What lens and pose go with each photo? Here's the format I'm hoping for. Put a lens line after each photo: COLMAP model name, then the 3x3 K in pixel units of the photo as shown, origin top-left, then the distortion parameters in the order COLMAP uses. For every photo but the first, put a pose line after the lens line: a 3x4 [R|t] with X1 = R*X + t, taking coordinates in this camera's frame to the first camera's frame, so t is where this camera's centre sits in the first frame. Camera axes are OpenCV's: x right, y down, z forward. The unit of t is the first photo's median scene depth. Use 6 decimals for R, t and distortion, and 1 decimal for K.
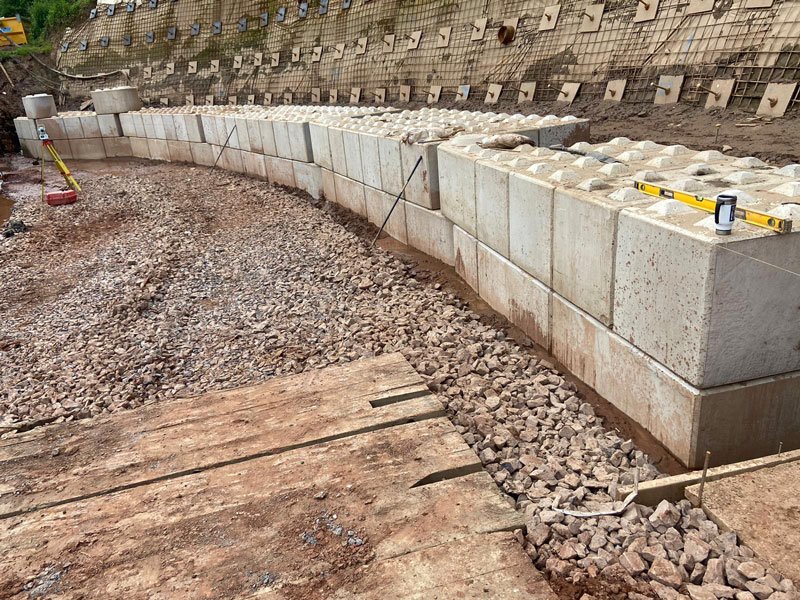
lens RADIAL K [[597.1, 0, 402.1], [0, 597.1, 296.6], [0, 0, 1]] dist [0.047173, -0.021221]
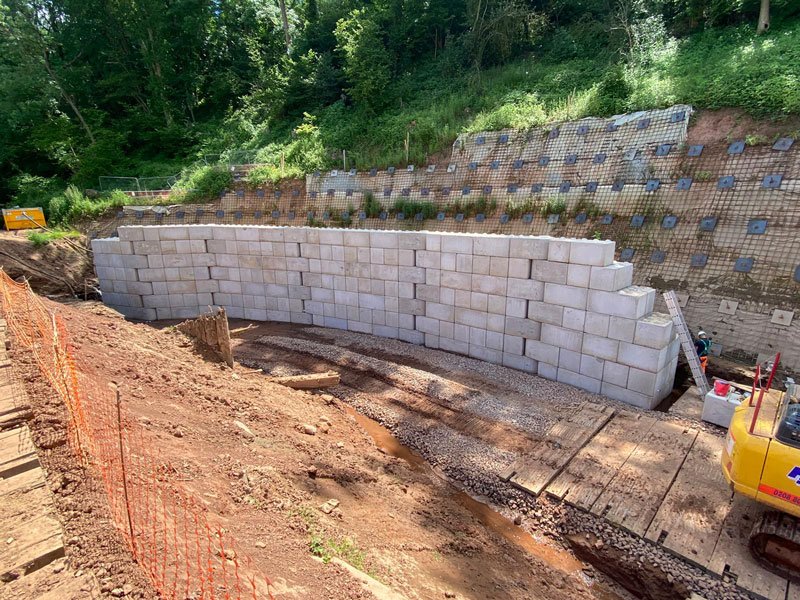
lens RADIAL K [[395.2, 0, 402.8], [0, 395.2, 303.8], [0, 0, 1]] dist [0.025289, -0.021070]
pose [[0.878358, -0.043996, 0.475974, -0.618418], [0.108059, 0.988254, -0.108065, -0.105906], [-0.465629, 0.146353, 0.872795, -0.256909]]
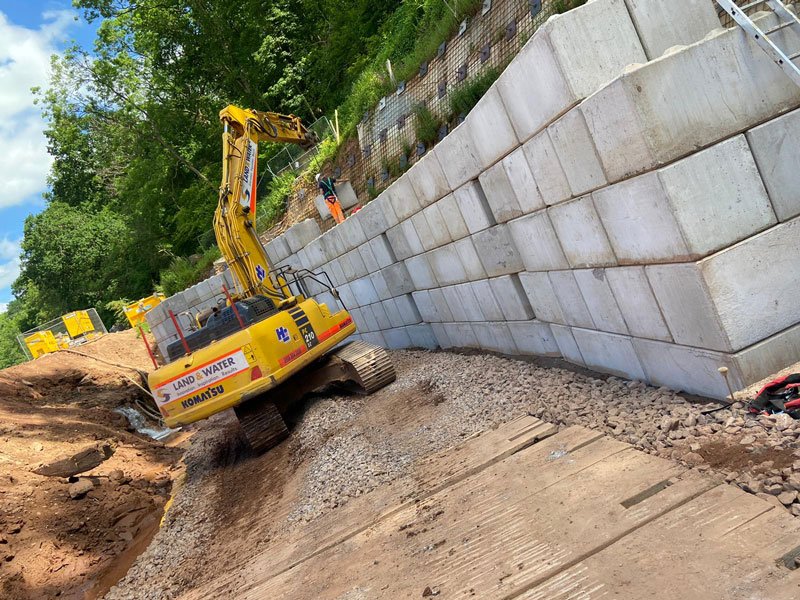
lens RADIAL K [[604.1, 0, 394.7], [0, 604.1, 292.2], [0, 0, 1]] dist [0.112576, -0.135629]
pose [[0.941686, -0.307776, -0.136020, -0.010849], [0.258717, 0.920707, -0.292171, 0.040918], [0.215158, 0.239942, 0.946644, -0.121907]]
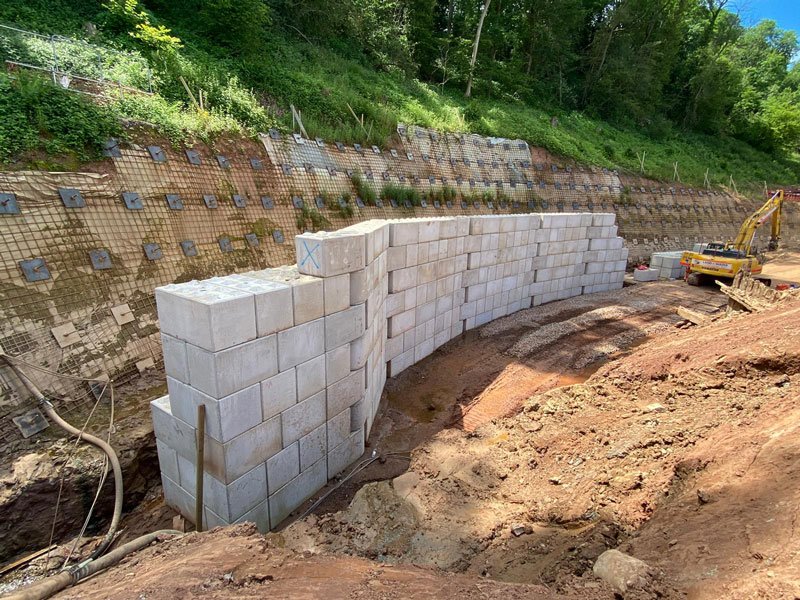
lens RADIAL K [[395.2, 0, 399.9], [0, 395.2, 300.4], [0, 0, 1]] dist [0.025289, -0.021070]
pose [[-0.223589, -0.171290, 0.959514, -1.217388], [0.345419, 0.906619, 0.242338, -0.582318], [-0.911424, 0.385619, -0.143543, 1.204790]]
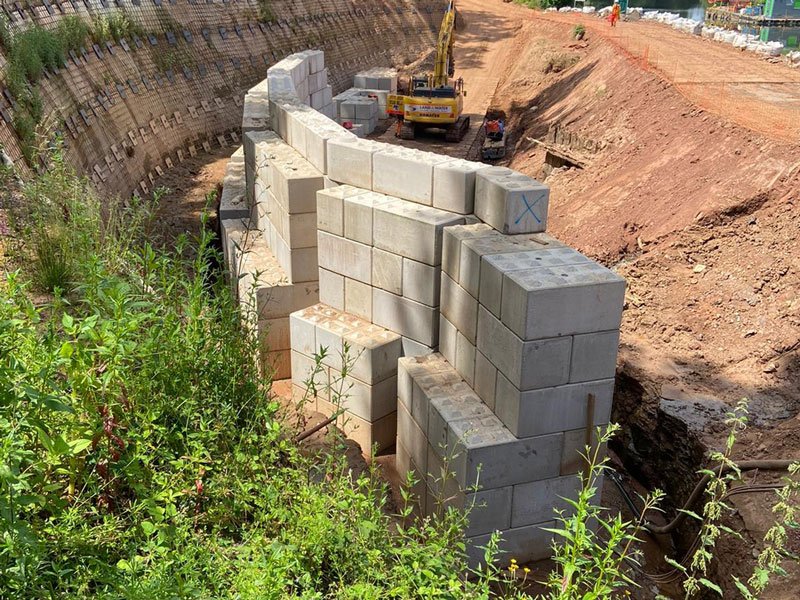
lens RADIAL K [[814.8, 0, 400.2], [0, 814.8, 298.2], [0, 0, 1]] dist [0.057487, 0.000000]
pose [[-0.905088, -0.087399, 0.416146, -0.982819], [0.209682, 0.759661, 0.615588, -0.972254], [-0.369932, 0.644419, -0.669234, 1.800523]]
